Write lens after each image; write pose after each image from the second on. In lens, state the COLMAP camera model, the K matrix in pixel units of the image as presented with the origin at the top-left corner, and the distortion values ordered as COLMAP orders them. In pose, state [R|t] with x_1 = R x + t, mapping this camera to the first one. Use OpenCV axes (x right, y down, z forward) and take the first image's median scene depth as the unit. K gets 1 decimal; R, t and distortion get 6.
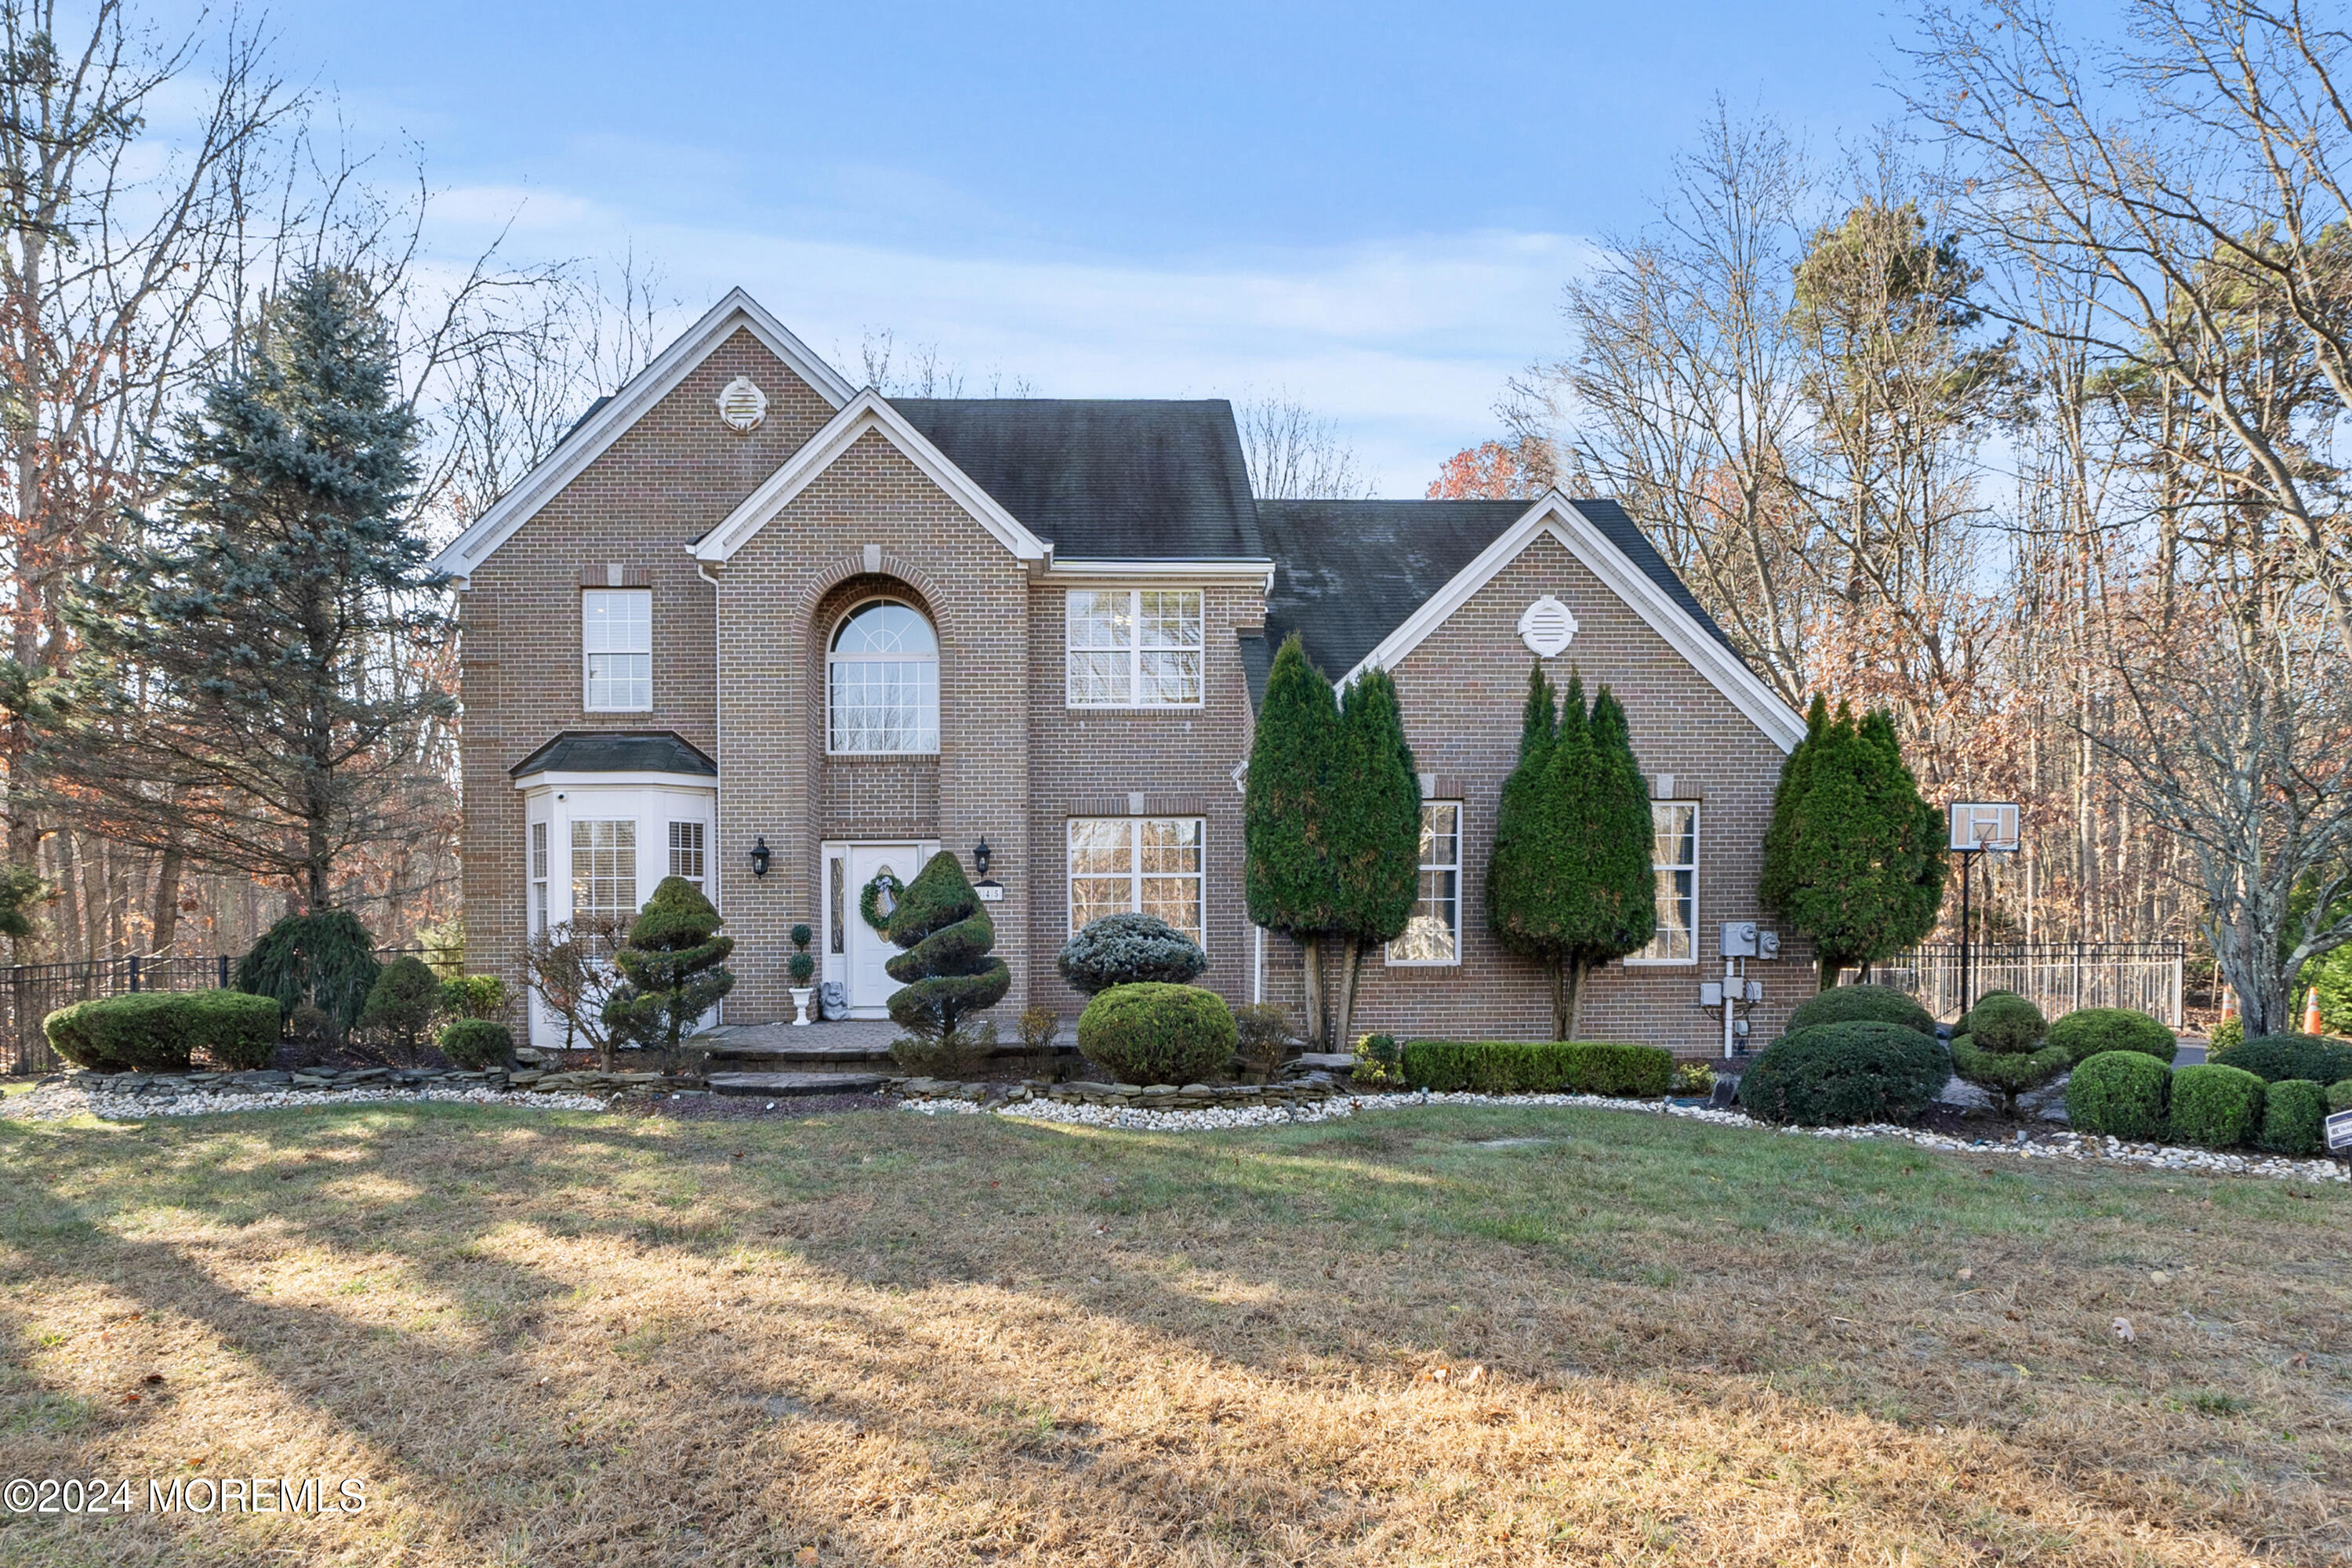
lens RADIAL K [[1014.1, 0, 1183.6], [0, 1014.1, 892.3], [0, 0, 1]] dist [-0.000418, 0.000006]
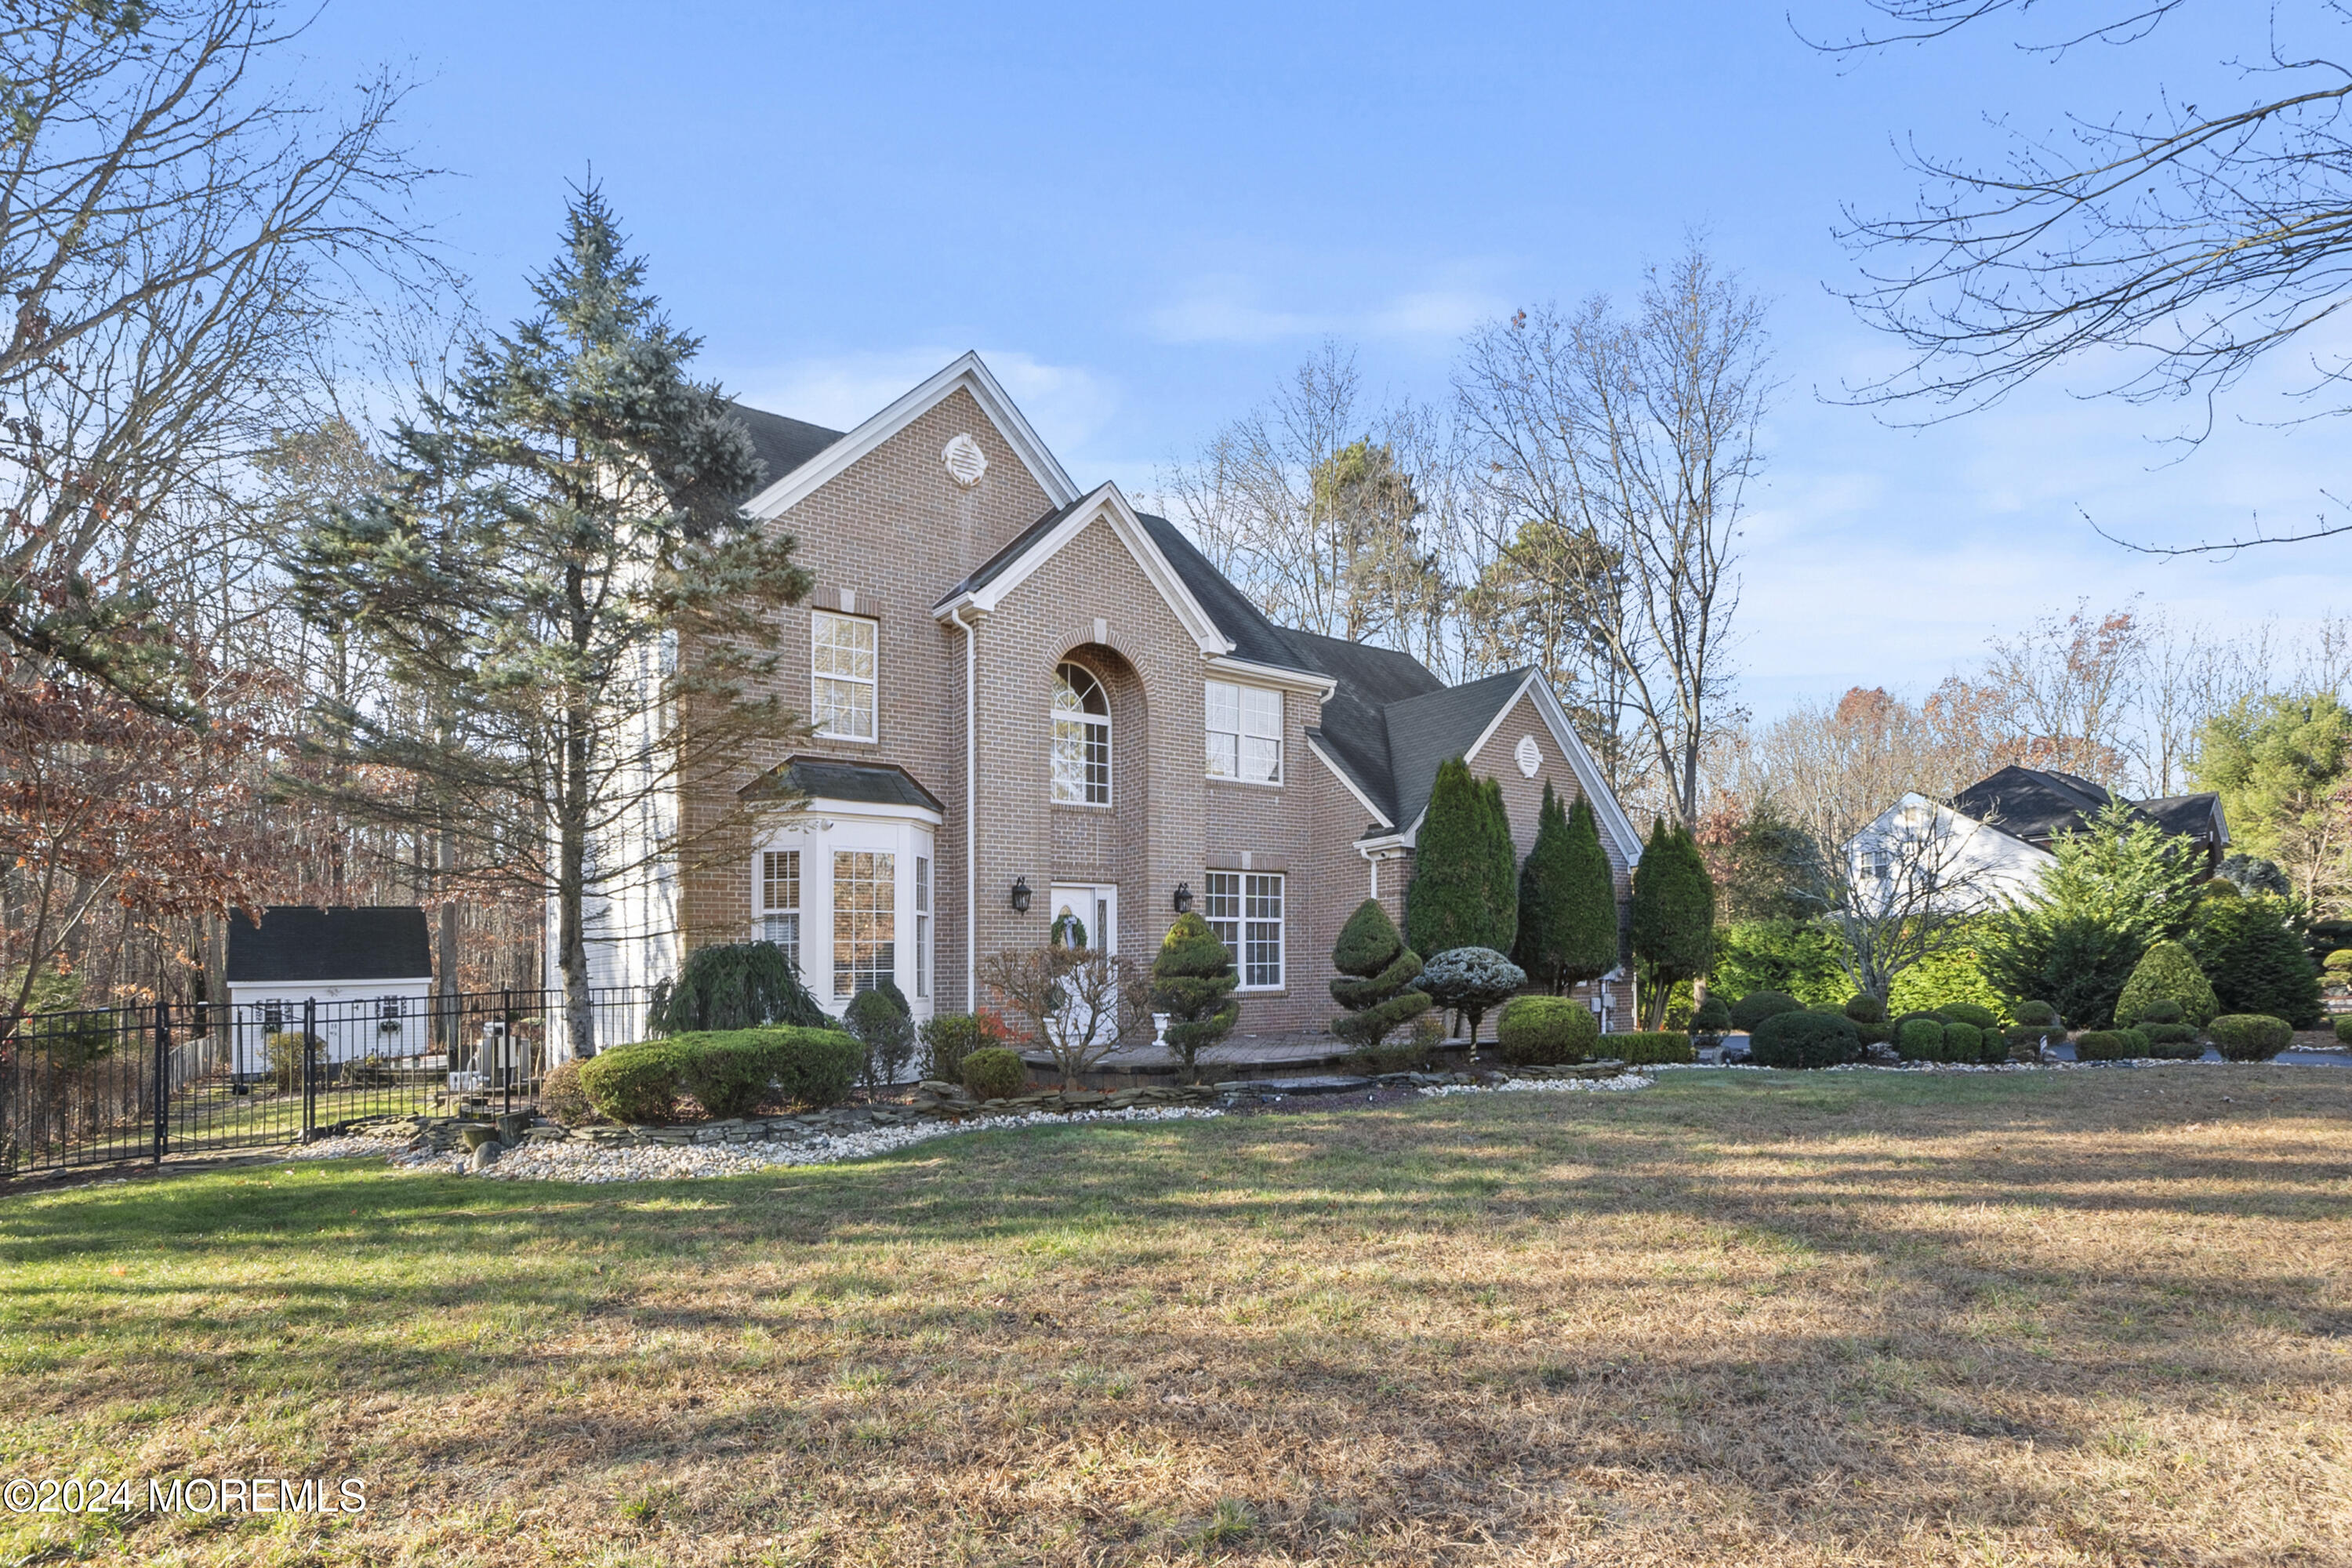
lens RADIAL K [[1014.1, 0, 1183.6], [0, 1014.1, 892.3], [0, 0, 1]] dist [-0.000418, 0.000006]
pose [[0.848701, 0.033148, 0.527832, -0.791077], [-0.008209, 0.998739, -0.049520, 0.012237], [-0.528809, 0.037695, 0.847904, 0.014909]]
